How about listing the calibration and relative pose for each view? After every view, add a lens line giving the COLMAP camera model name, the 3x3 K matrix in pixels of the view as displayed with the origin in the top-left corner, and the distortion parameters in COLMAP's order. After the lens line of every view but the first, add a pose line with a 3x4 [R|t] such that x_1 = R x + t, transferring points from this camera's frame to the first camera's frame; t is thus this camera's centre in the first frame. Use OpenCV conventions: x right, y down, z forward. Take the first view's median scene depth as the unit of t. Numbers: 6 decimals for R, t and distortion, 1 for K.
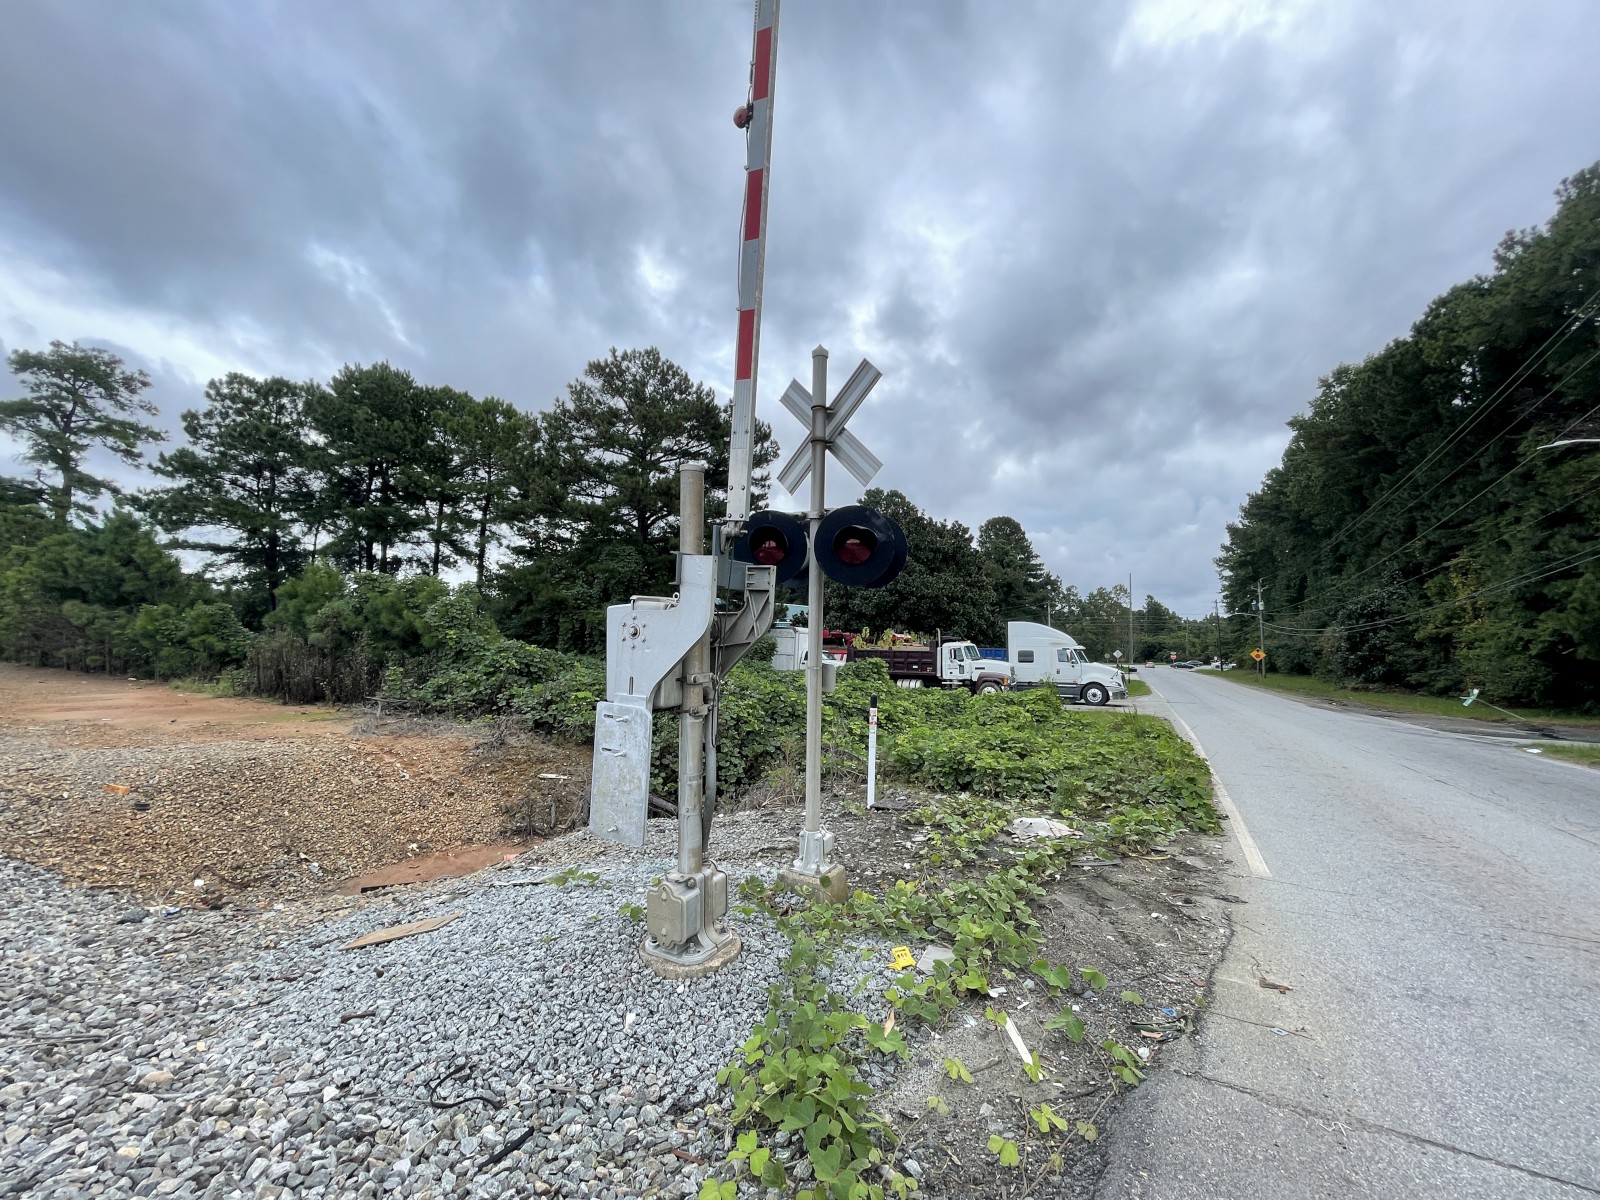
lens RADIAL K [[644.7, 0, 805.2], [0, 644.7, 608.1], [0, 0, 1]] dist [-0.002705, -0.001022]
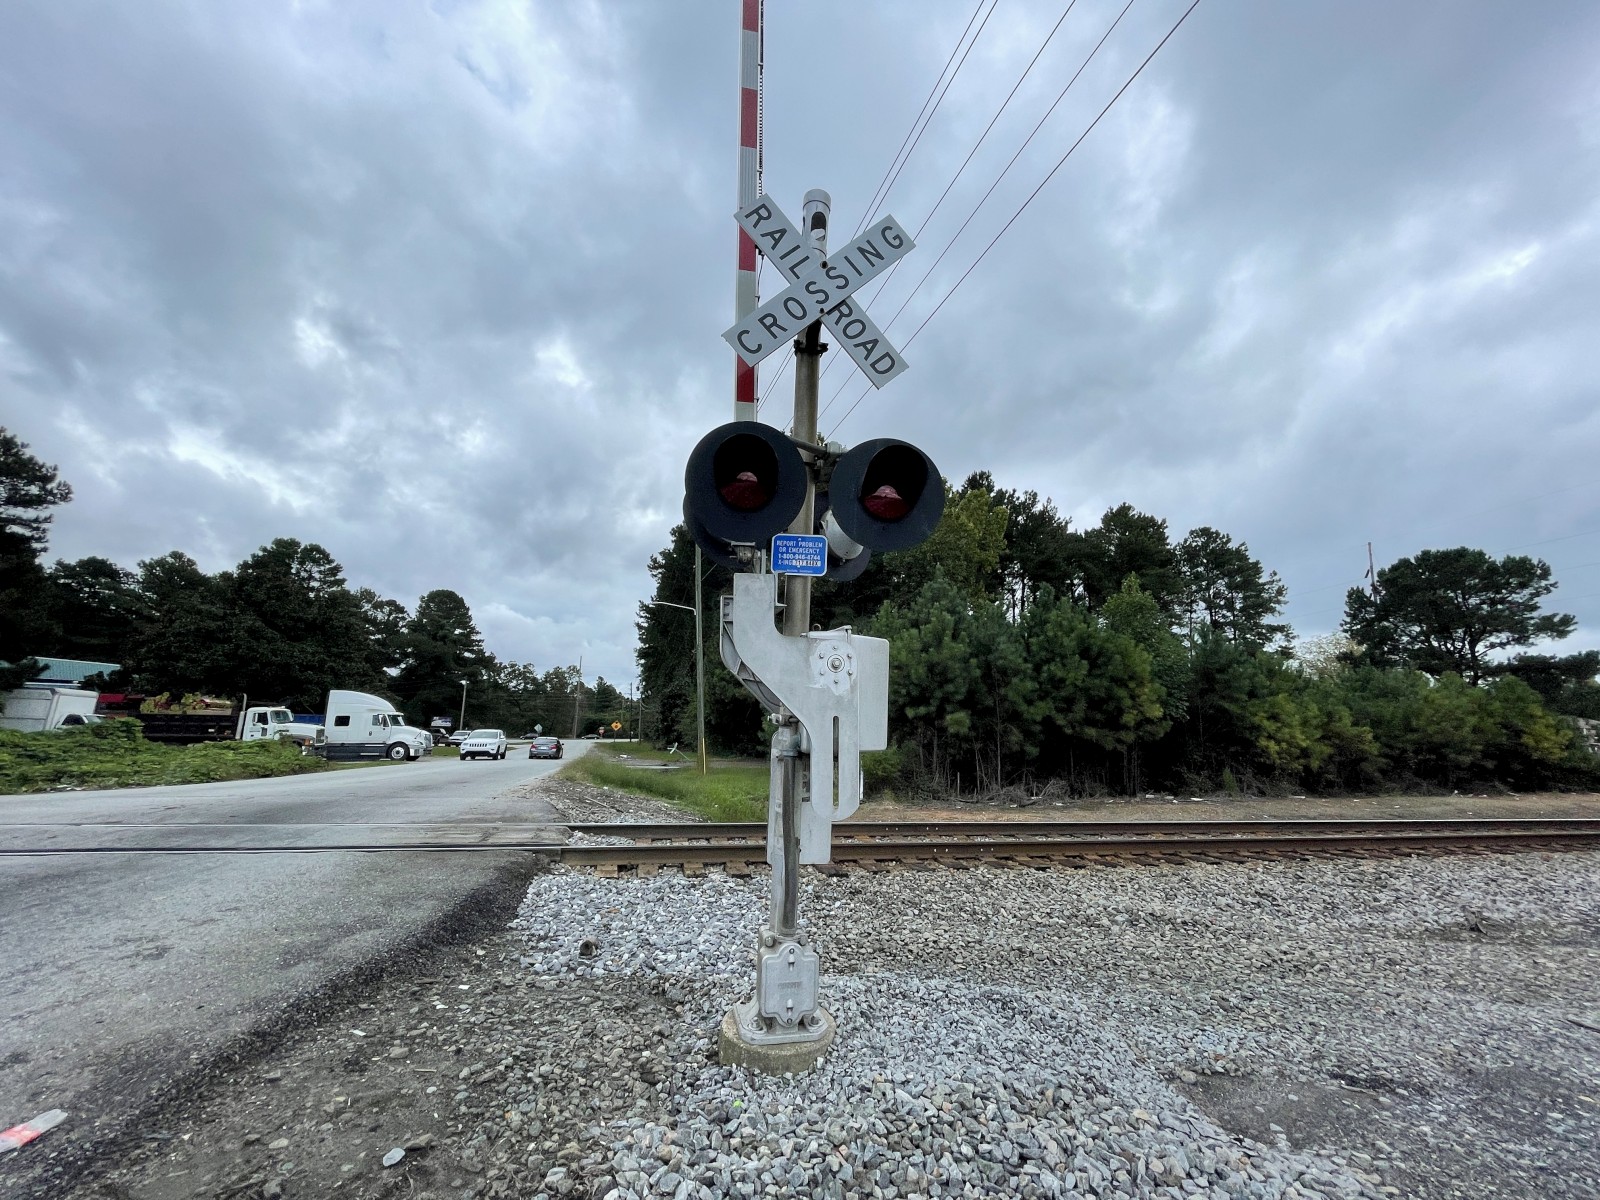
lens RADIAL K [[644.7, 0, 806.7], [0, 644.7, 598.5], [0, 0, 1]] dist [-0.002705, -0.001022]
pose [[0.724955, 0.130706, 0.676282, 0.136682], [-0.038736, 0.988013, -0.149431, -0.000970], [-0.687707, 0.082134, 0.721328, -0.409997]]
